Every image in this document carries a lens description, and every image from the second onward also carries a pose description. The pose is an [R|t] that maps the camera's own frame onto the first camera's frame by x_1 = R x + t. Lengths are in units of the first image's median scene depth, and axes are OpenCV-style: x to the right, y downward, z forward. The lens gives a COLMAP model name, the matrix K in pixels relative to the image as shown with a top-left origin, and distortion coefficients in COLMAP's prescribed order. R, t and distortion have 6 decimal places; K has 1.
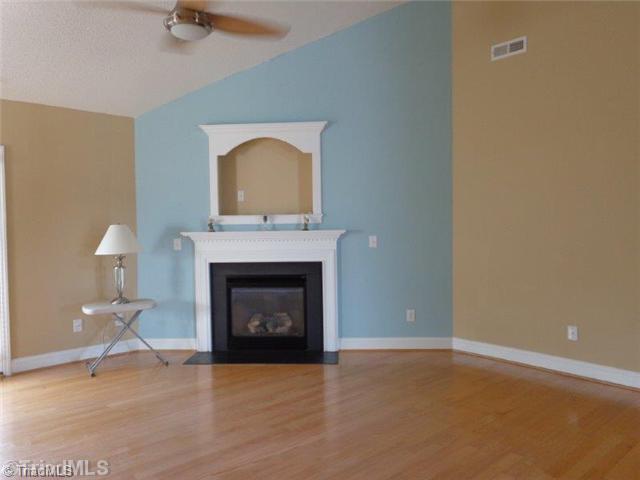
lens RADIAL K [[483.1, 0, 320.0], [0, 483.1, 240.0], [0, 0, 1]] dist [0.013853, 0.000006]
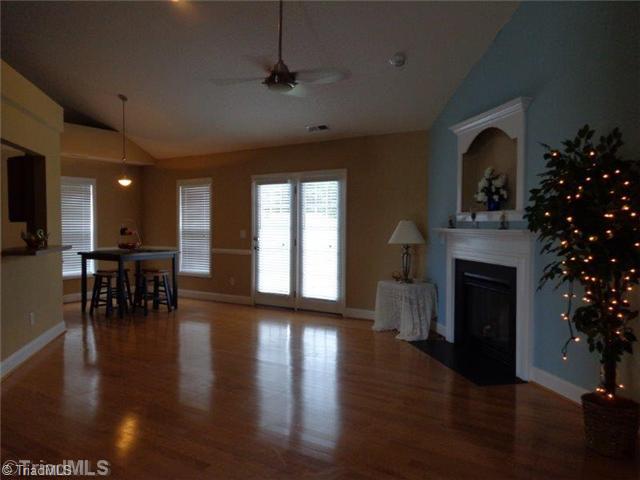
lens RADIAL K [[483.1, 0, 320.0], [0, 483.1, 240.0], [0, 0, 1]] dist [0.013853, 0.000006]
pose [[0.252437, 0.049230, -0.966360, 0.713183], [-0.028978, 0.998642, 0.043304, -0.028566], [0.967179, 0.017071, 0.253521, 0.462414]]
